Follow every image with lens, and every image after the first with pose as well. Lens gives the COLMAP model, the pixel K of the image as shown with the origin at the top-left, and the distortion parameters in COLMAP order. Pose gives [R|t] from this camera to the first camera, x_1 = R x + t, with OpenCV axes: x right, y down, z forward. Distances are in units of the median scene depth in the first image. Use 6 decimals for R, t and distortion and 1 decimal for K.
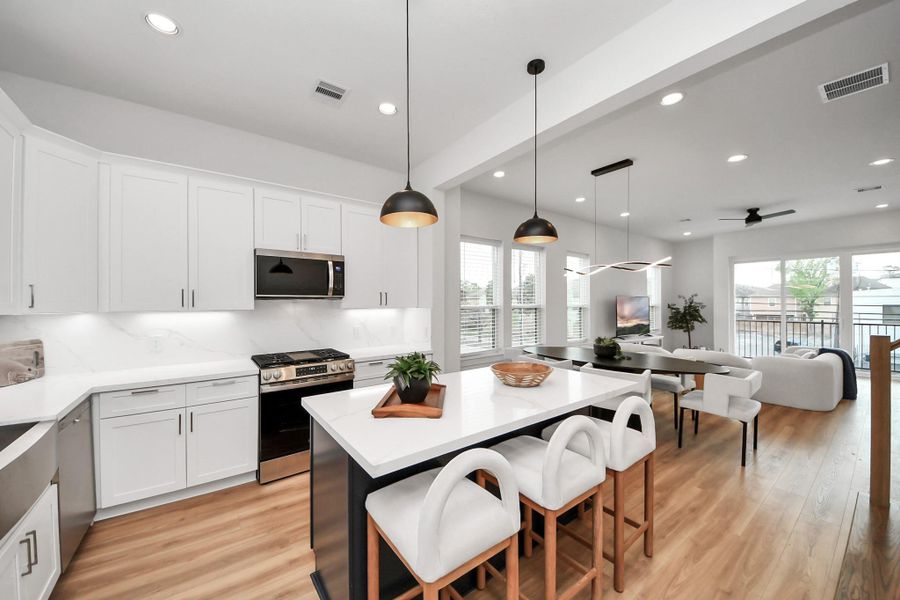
lens RADIAL K [[338.8, 0, 434.9], [0, 338.8, 303.2], [0, 0, 1]] dist [-0.014321, -0.005158]
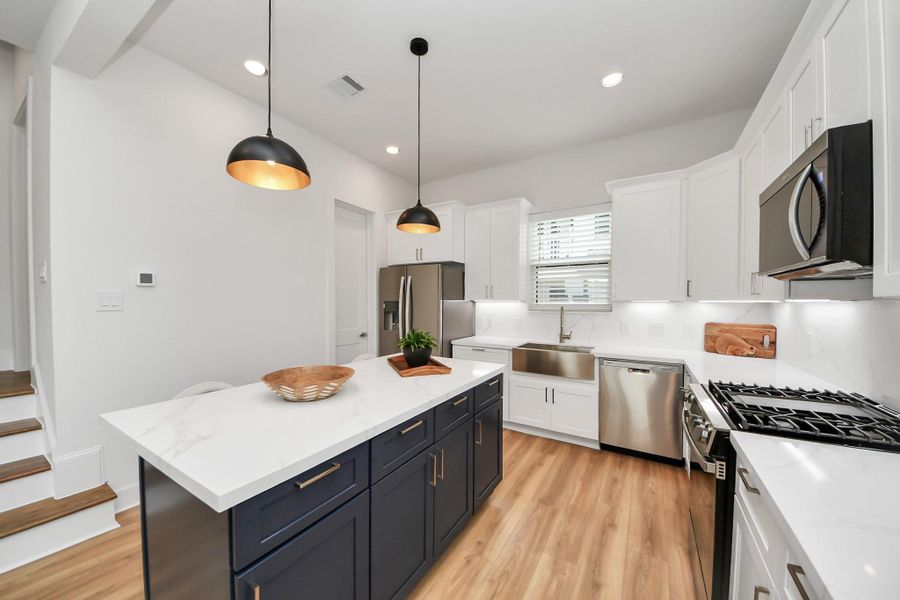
lens RADIAL K [[327.1, 0, 447.8], [0, 327.1, 305.7], [0, 0, 1]] dist [0.016949, -0.000166]
pose [[-0.922293, 0.009117, -0.386384, 0.078872], [0.004778, 0.999914, 0.012188, 0.010997], [0.386462, 0.009395, -0.922257, 0.535056]]
